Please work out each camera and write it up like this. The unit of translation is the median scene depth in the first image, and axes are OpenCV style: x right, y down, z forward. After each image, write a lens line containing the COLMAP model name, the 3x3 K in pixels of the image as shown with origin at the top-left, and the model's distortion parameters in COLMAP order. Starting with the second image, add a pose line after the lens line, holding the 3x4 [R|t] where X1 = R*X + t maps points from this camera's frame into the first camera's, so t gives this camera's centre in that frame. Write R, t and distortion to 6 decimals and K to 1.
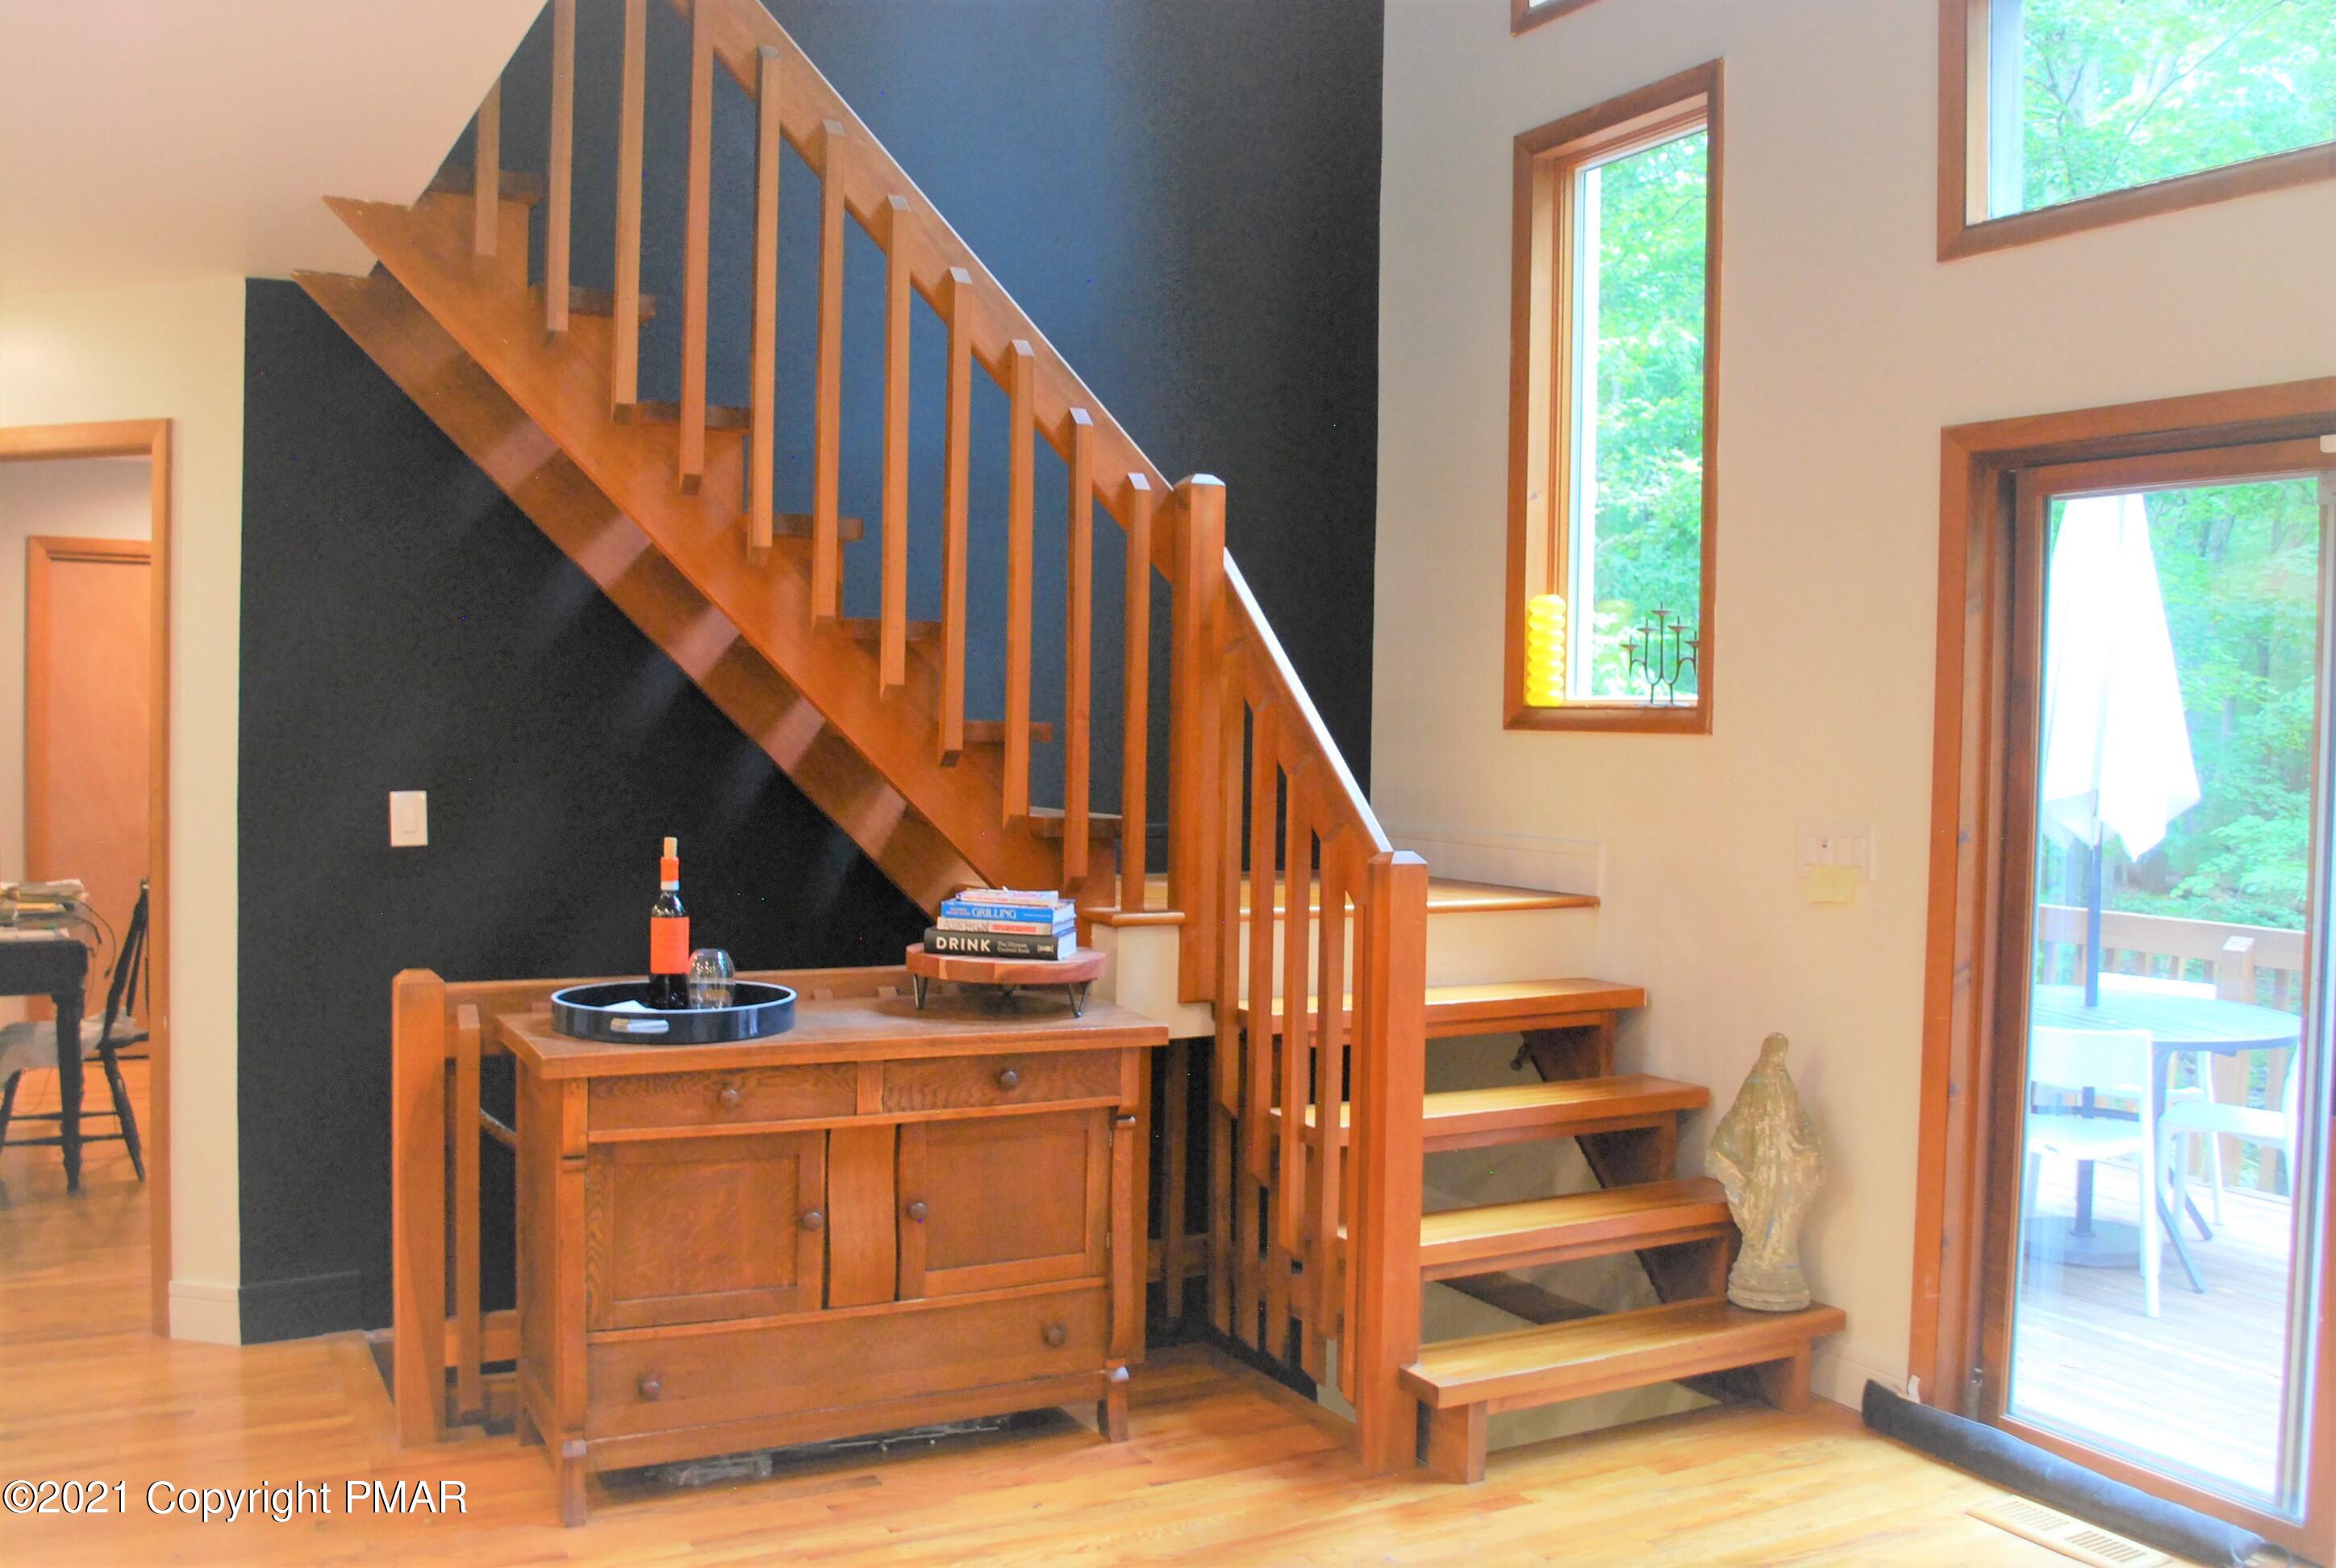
lens RADIAL K [[2030.8, 0, 1168.0], [0, 2030.8, 784.0], [0, 0, 1]] dist [-0.073214, 0.001598]
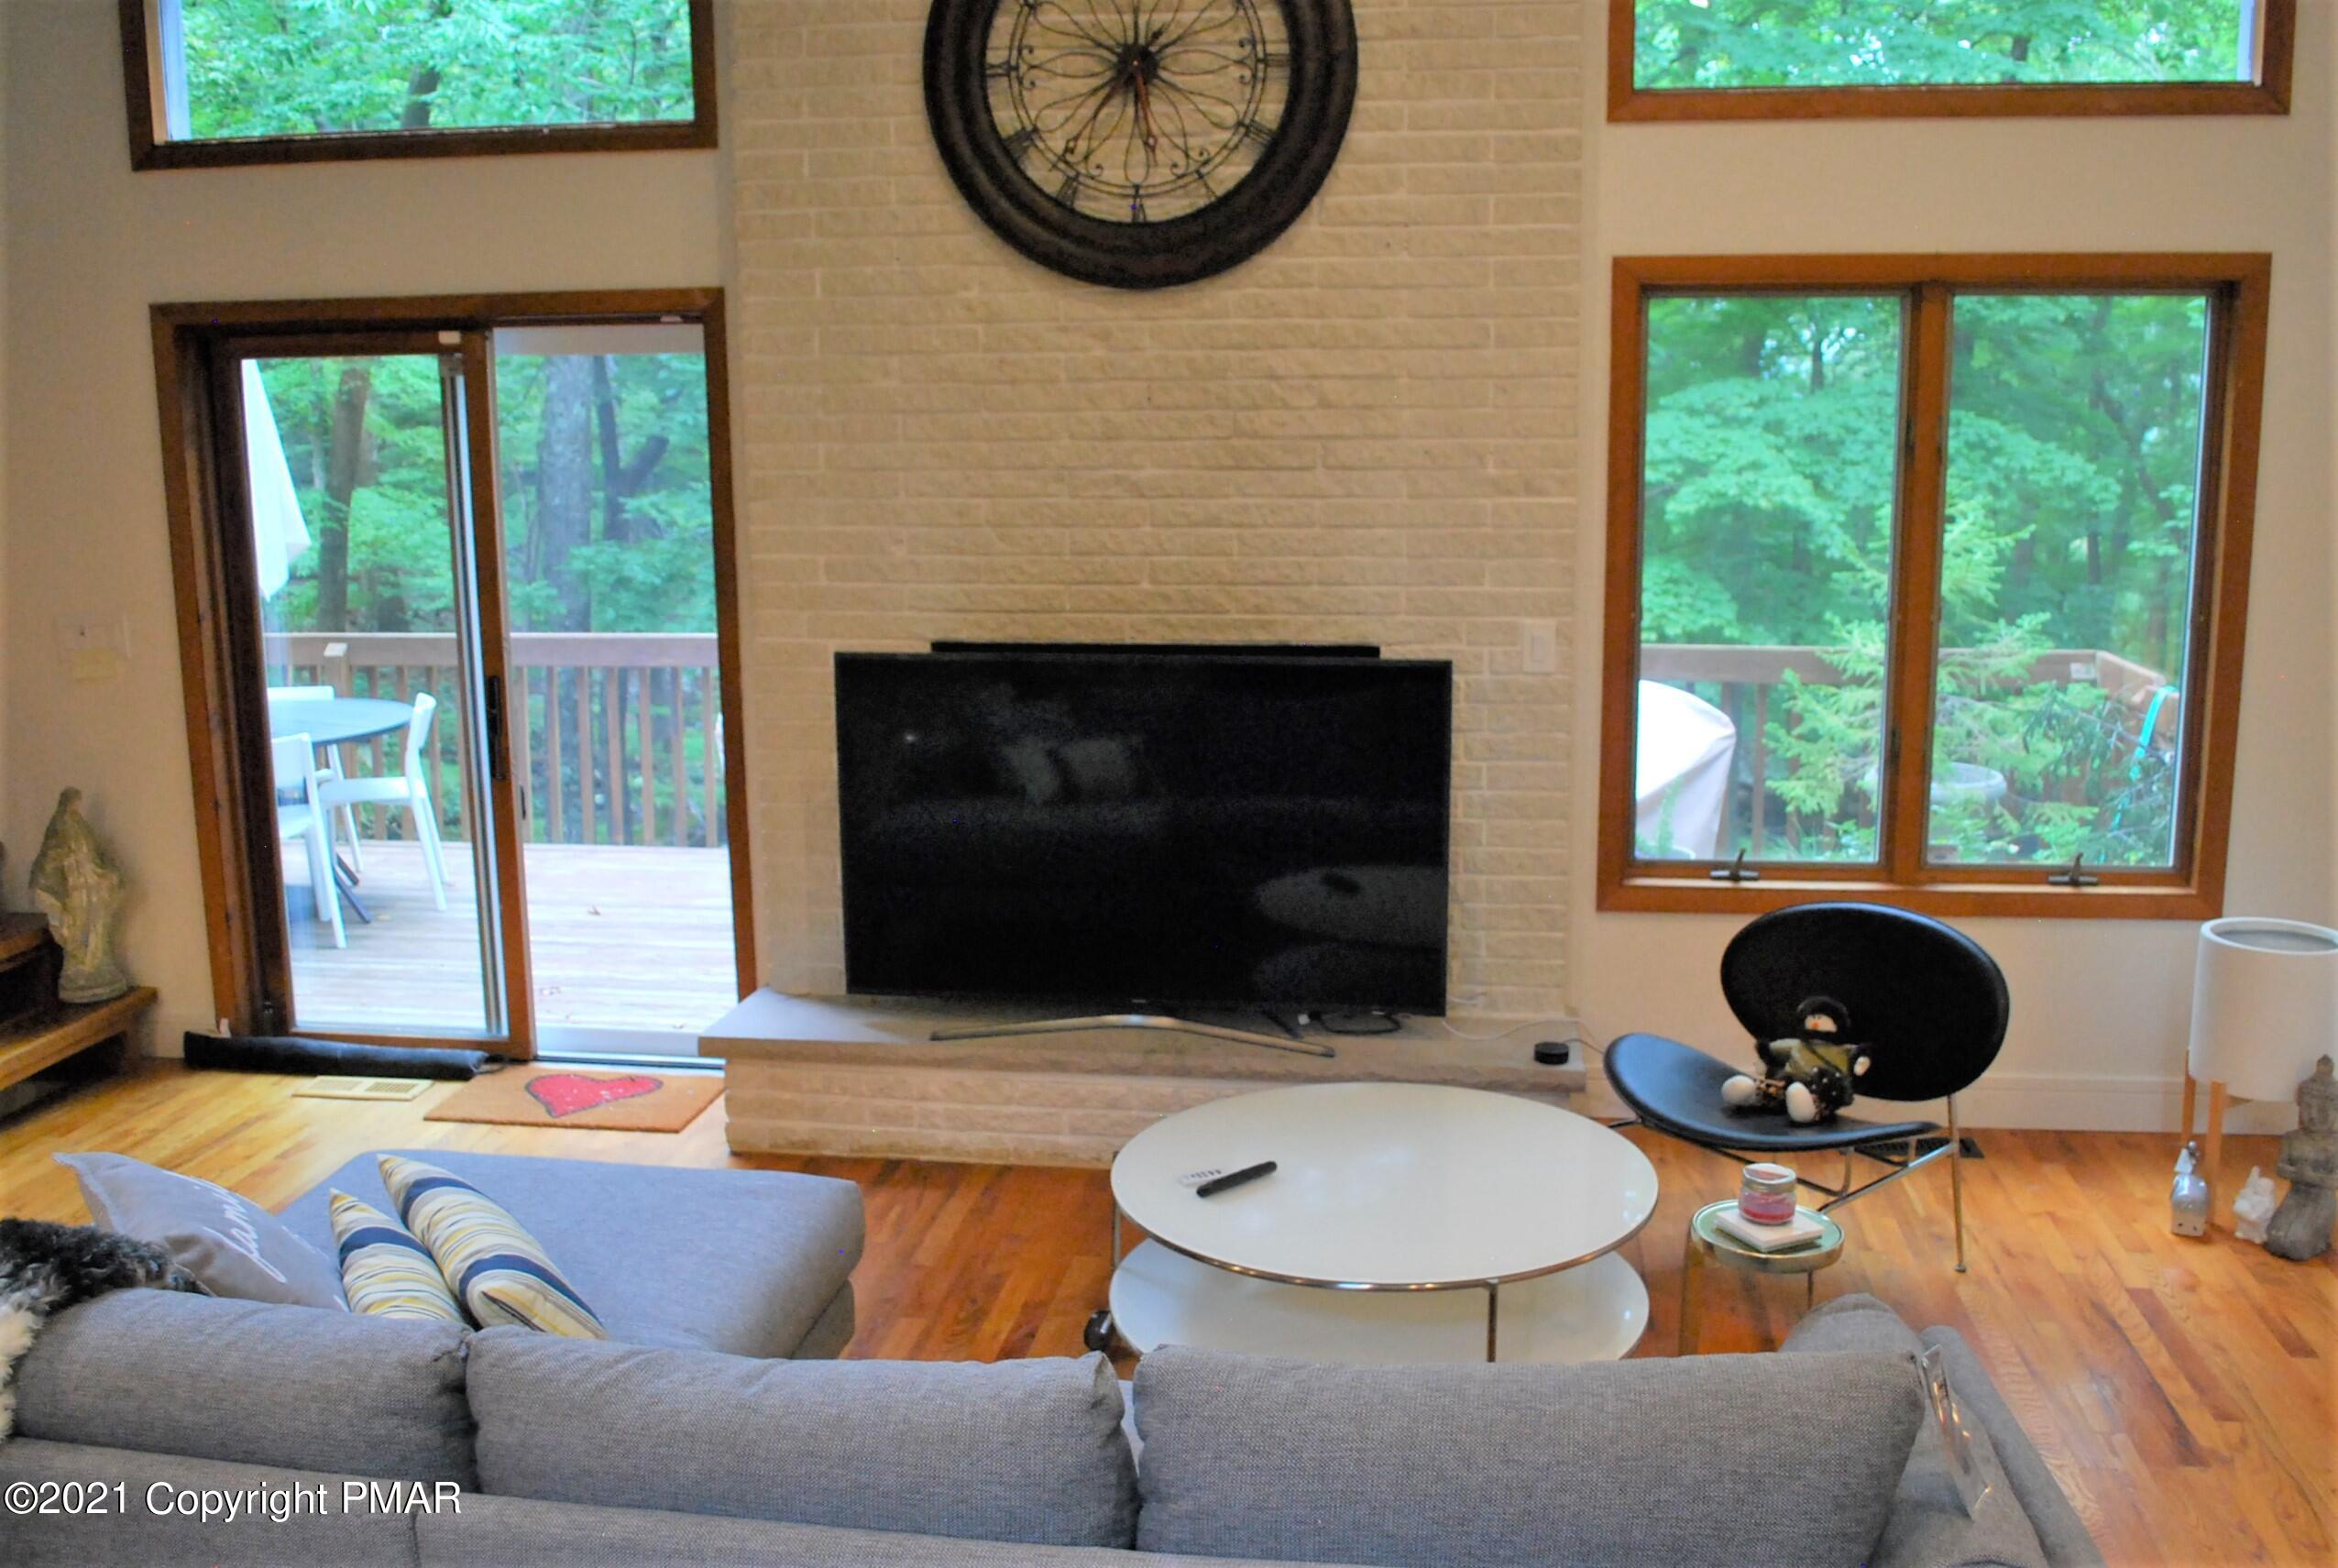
lens RADIAL K [[2032.0, 0, 1192.5], [0, 2032.0, 772.0], [0, 0, 1]] dist [-0.081185, 0.013092]
pose [[0.581419, -0.172326, 0.795145, -0.282953], [0.046386, 0.982743, 0.179064, -0.077369], [-0.812281, -0.067228, 0.579379, -0.297732]]
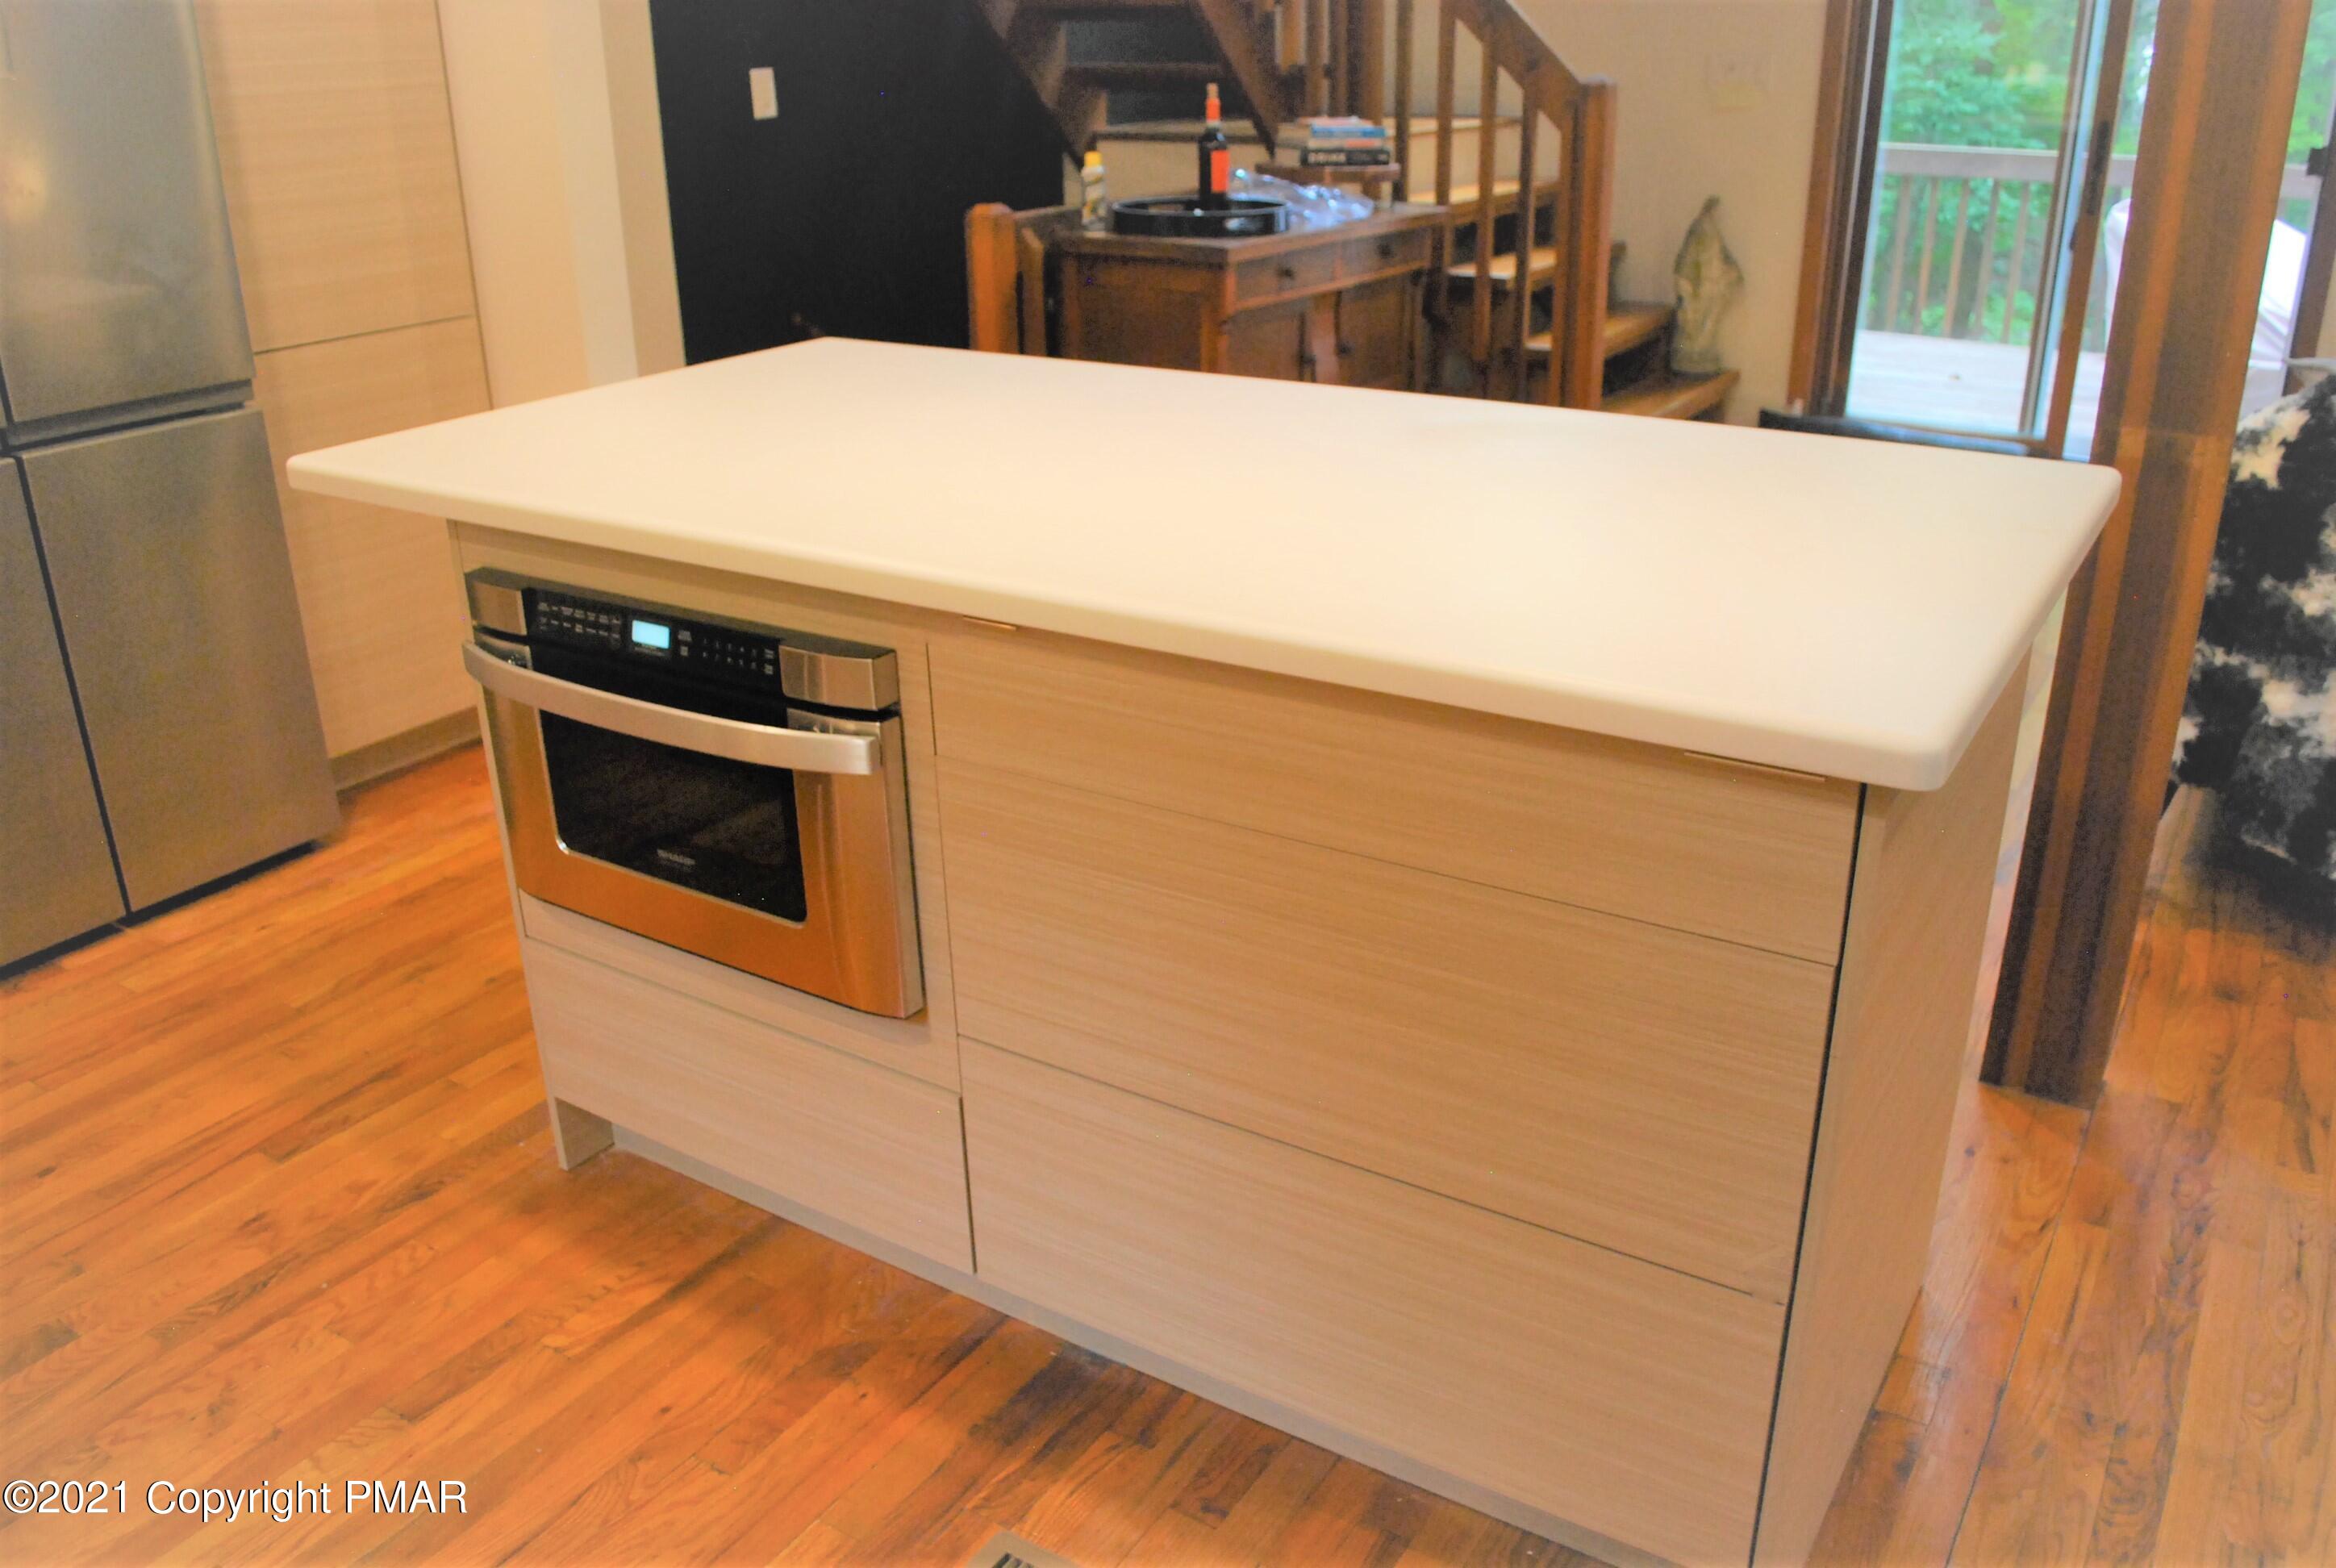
lens RADIAL K [[1849.2, 0, 1189.8], [0, 1849.2, 779.7], [0, 0, 1]] dist [-0.088956, 0.018145]
pose [[0.870385, -0.210403, 0.445152, -0.807898], [0.038406, 0.930355, 0.364644, 0.014404], [-0.490871, -0.300284, 0.817848, -0.100080]]
